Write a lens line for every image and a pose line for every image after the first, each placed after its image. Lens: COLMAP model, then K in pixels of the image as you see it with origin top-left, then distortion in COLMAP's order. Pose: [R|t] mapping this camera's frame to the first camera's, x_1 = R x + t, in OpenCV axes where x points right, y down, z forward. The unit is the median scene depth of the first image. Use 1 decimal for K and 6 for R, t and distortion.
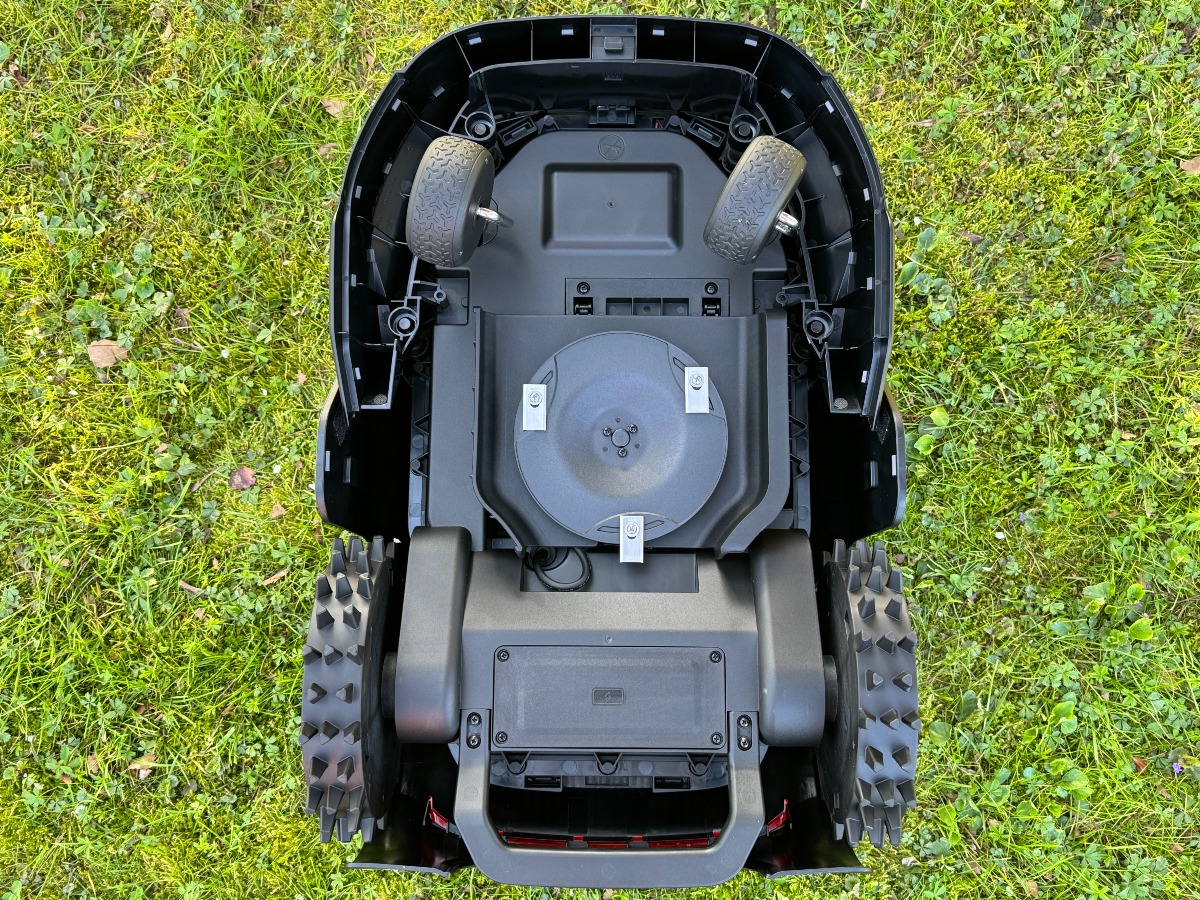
lens RADIAL K [[1201.1, 0, 596.1], [0, 1201.1, 452.6], [0, 0, 1]] dist [0.150160, -0.342269]
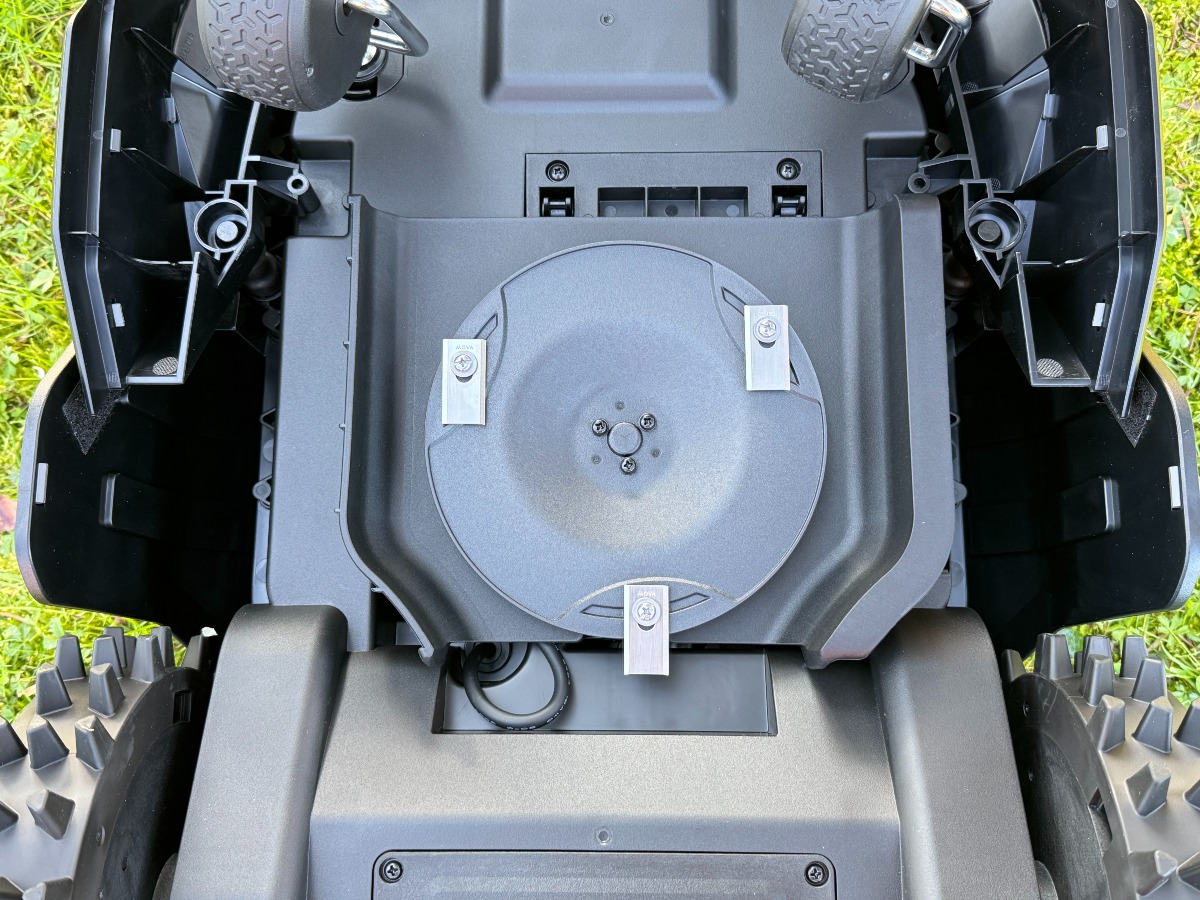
lens RADIAL K [[1201.1, 0, 596.1], [0, 1201.1, 452.6], [0, 0, 1]] dist [0.150160, -0.342269]
pose [[0.999885, -0.004690, -0.014454, 0.015276], [0.004345, 0.999708, -0.023776, 0.006833], [0.014561, 0.023710, 0.999613, 0.462012]]
